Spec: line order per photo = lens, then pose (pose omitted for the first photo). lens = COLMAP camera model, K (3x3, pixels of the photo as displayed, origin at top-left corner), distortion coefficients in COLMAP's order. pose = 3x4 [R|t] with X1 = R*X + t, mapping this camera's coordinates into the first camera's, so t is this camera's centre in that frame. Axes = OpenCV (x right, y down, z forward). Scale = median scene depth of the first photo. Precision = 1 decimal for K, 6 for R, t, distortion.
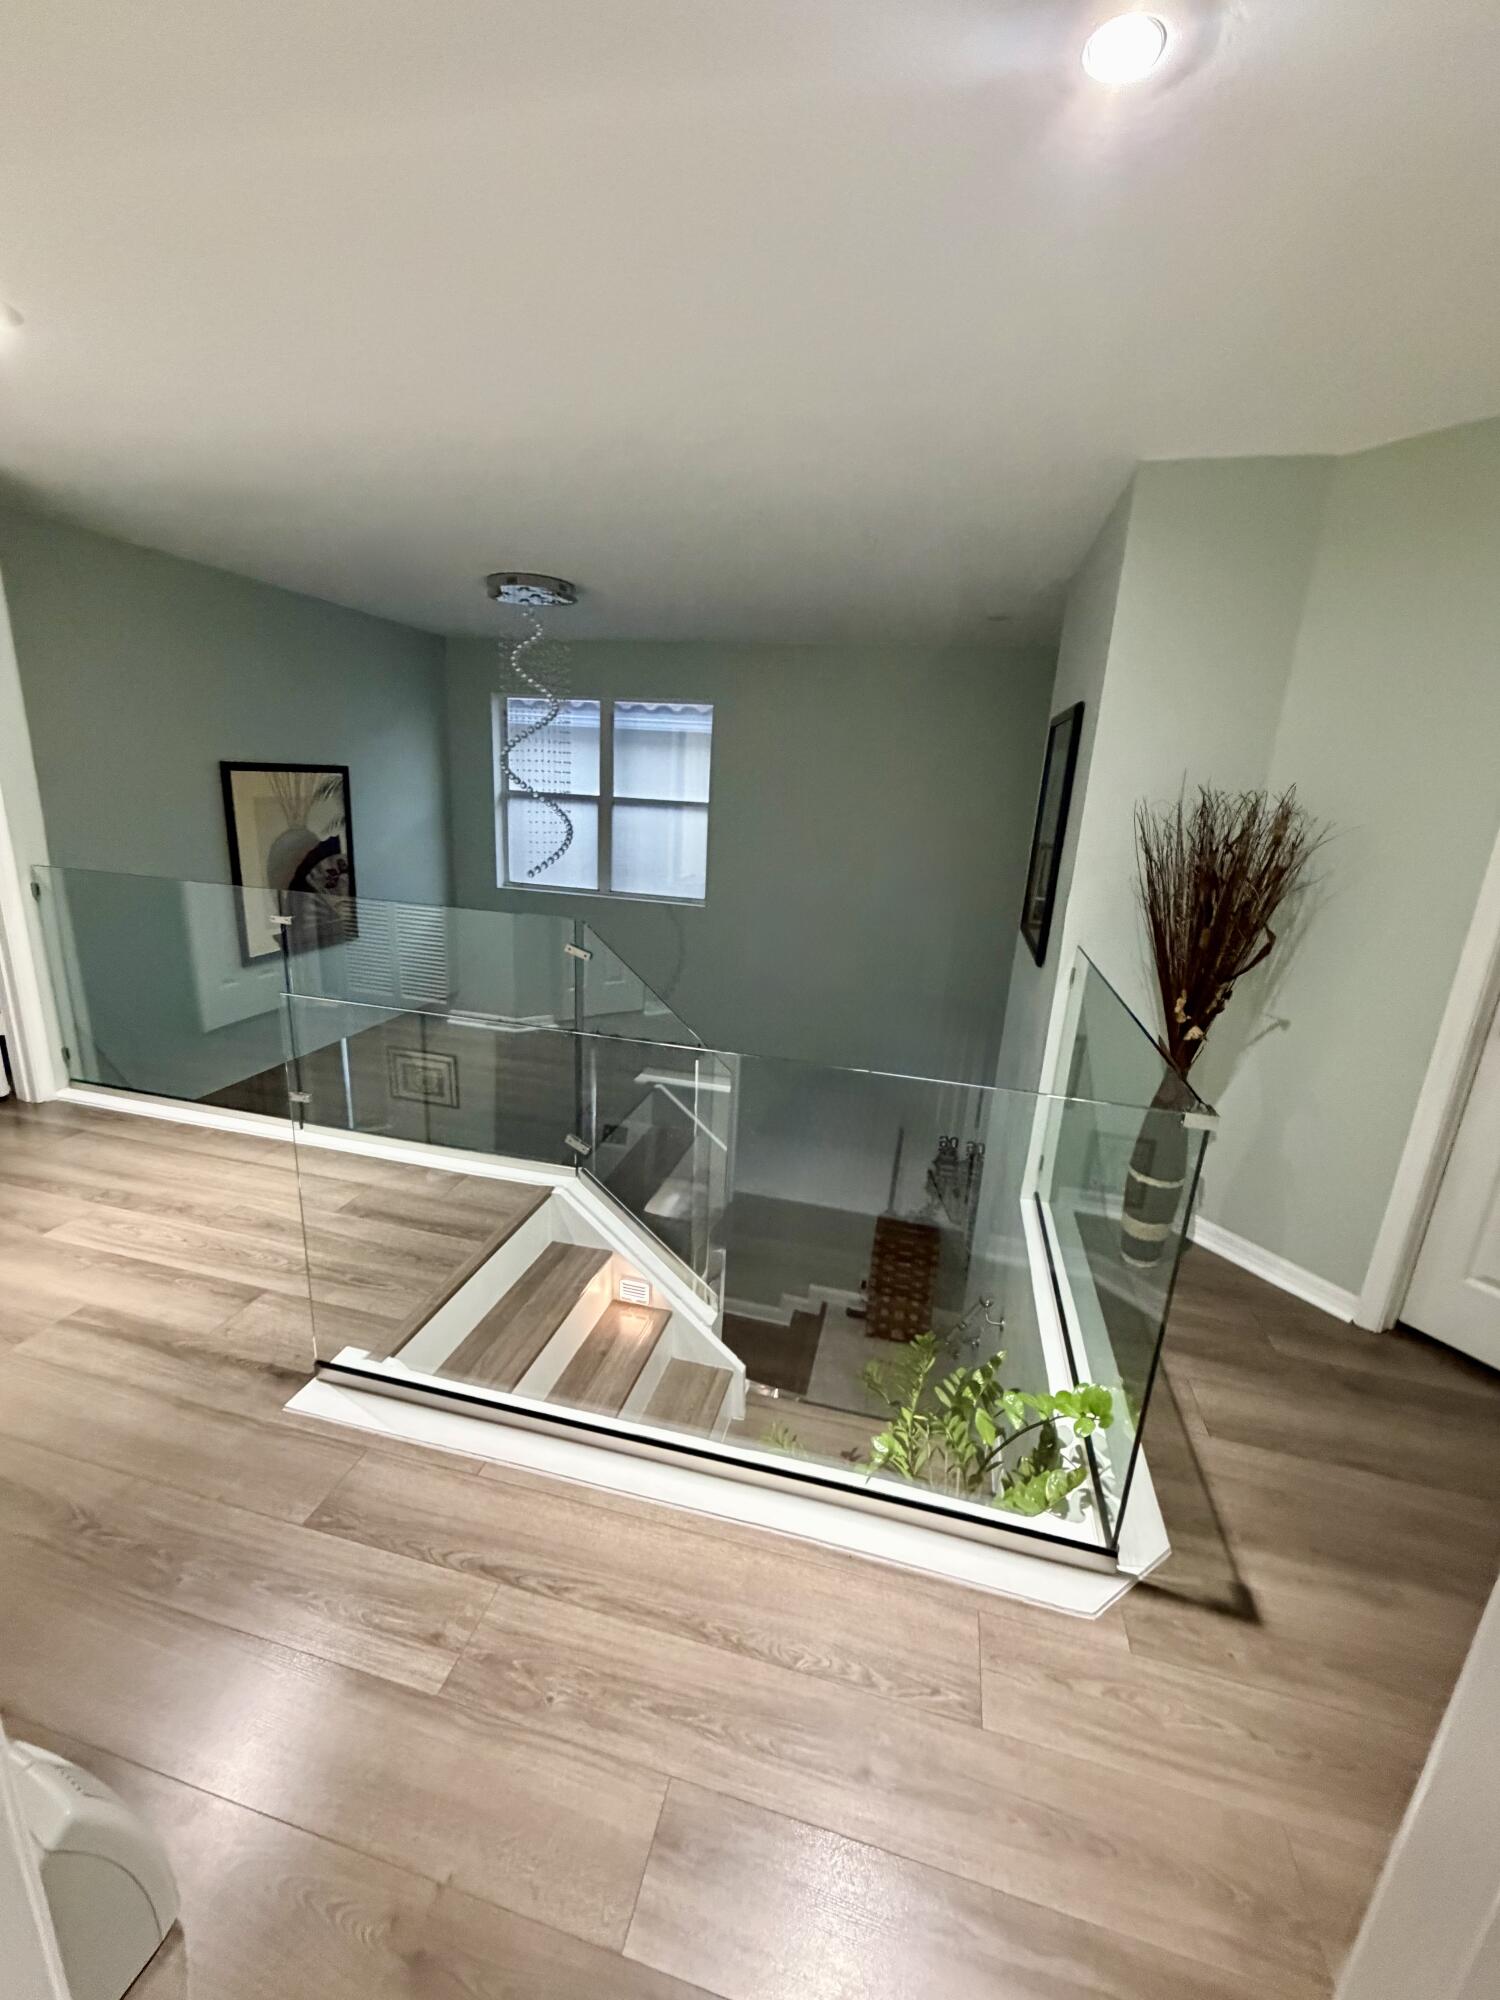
lens RADIAL K [[802.0, 0, 746.9], [0, 802.0, 1000.9], [0, 0, 1]] dist [-0.002245, -0.000339]
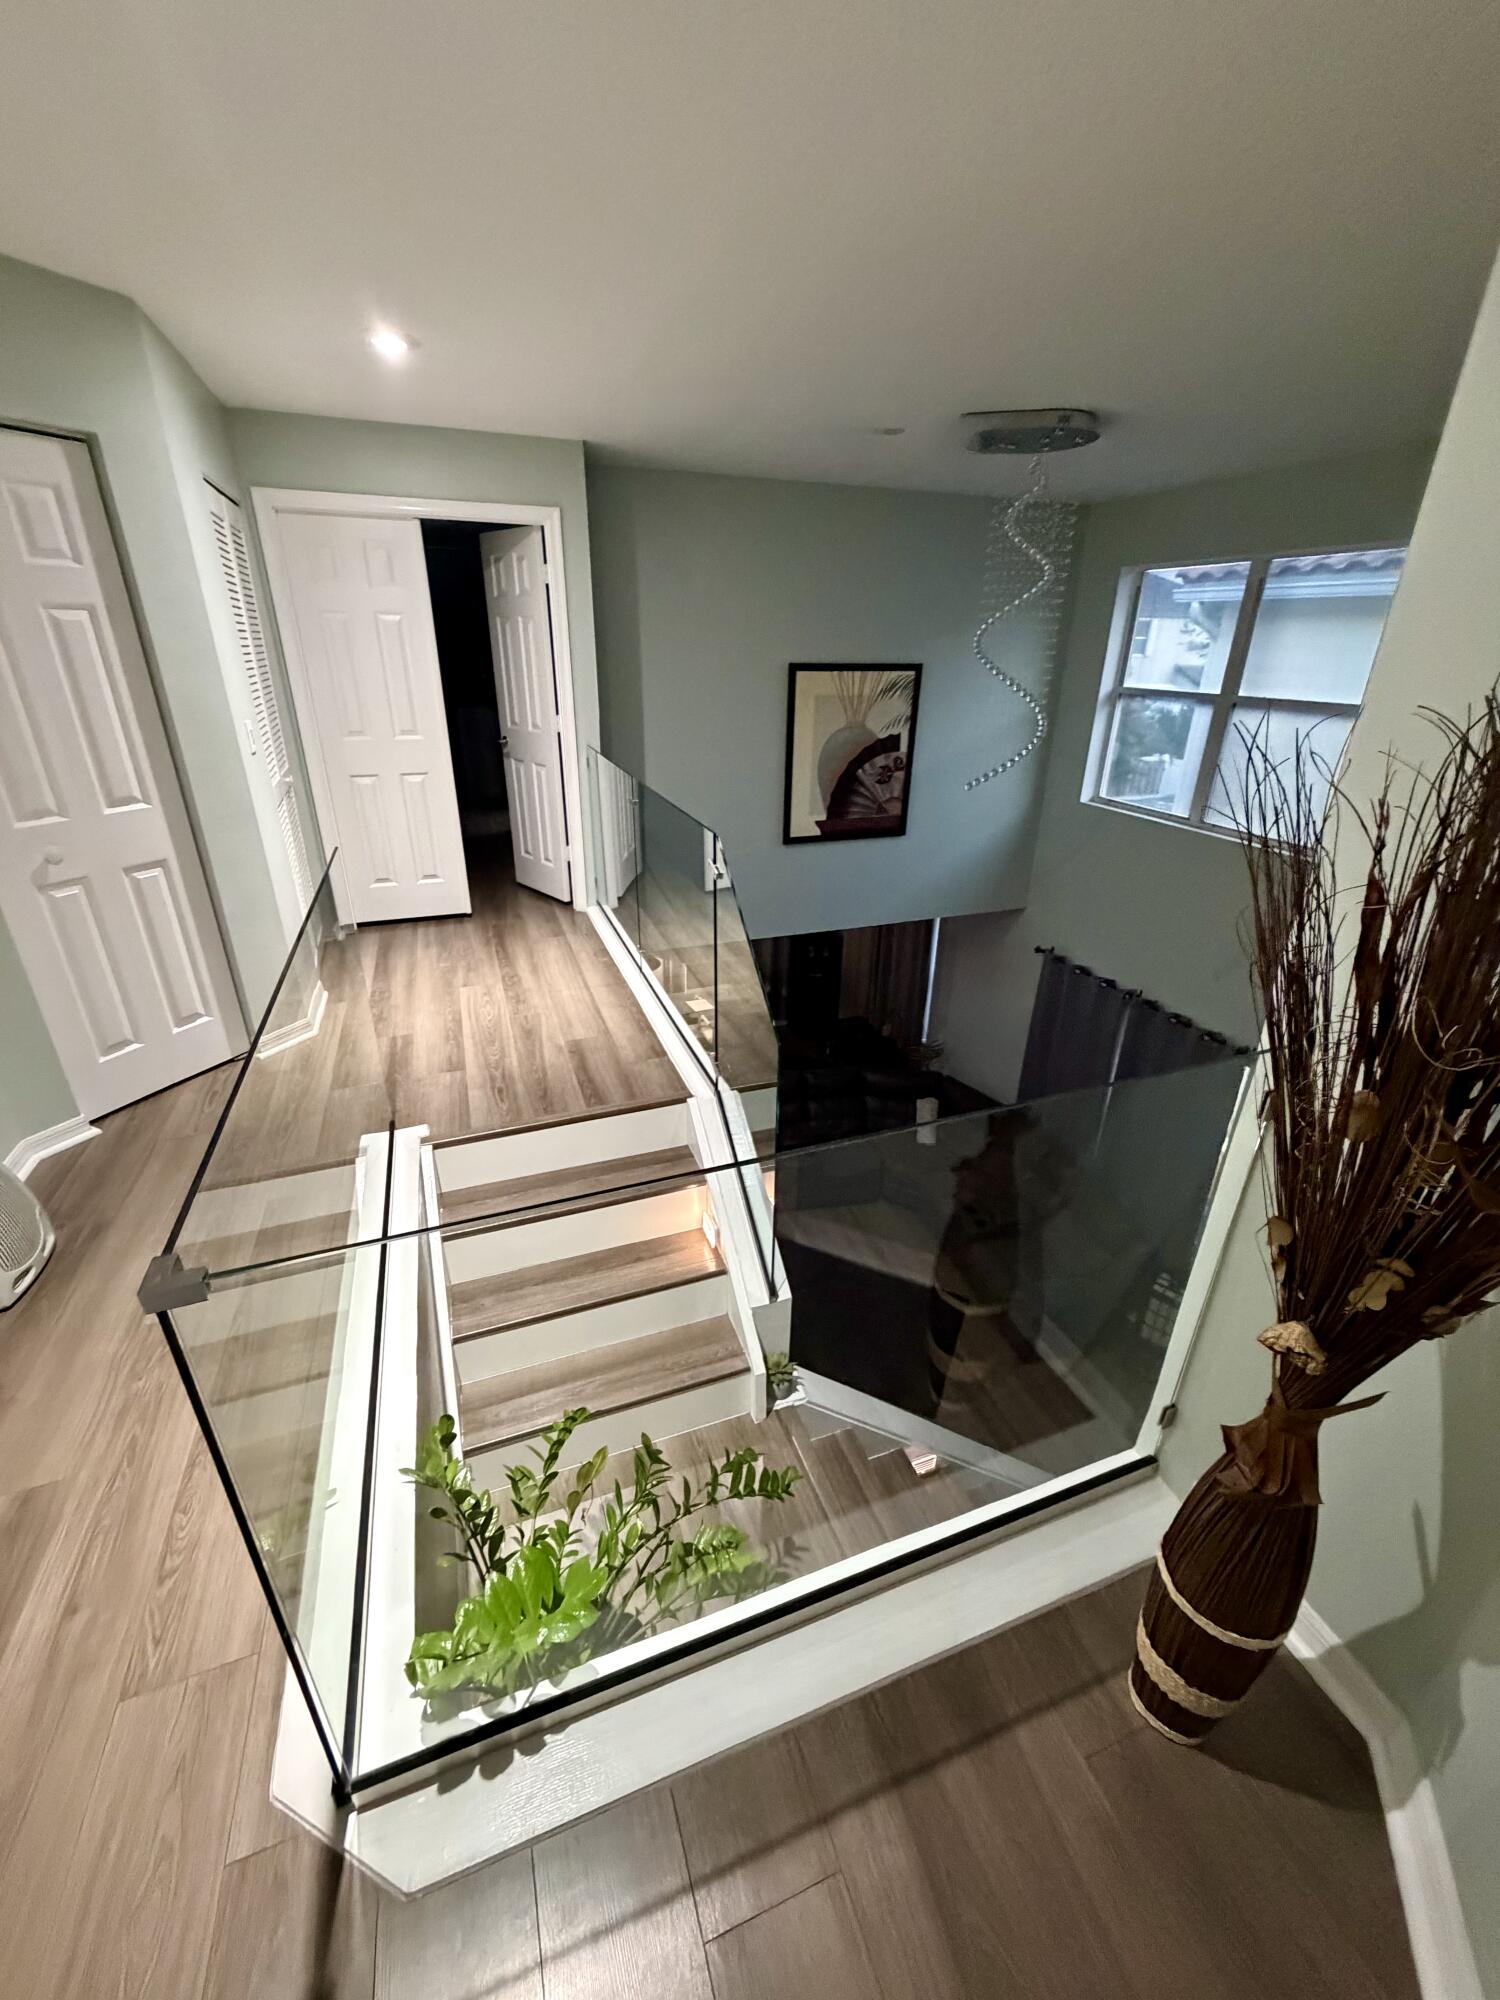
lens RADIAL K [[802.0, 0, 748.1], [0, 802.0, 994.2], [0, 0, 1]] dist [-0.002245, -0.000339]
pose [[0.557648, 0.292111, -0.776982, 0.308680], [-0.206155, 0.955445, 0.211246, -0.066573], [0.804071, 0.042377, 0.593022, 0.255520]]
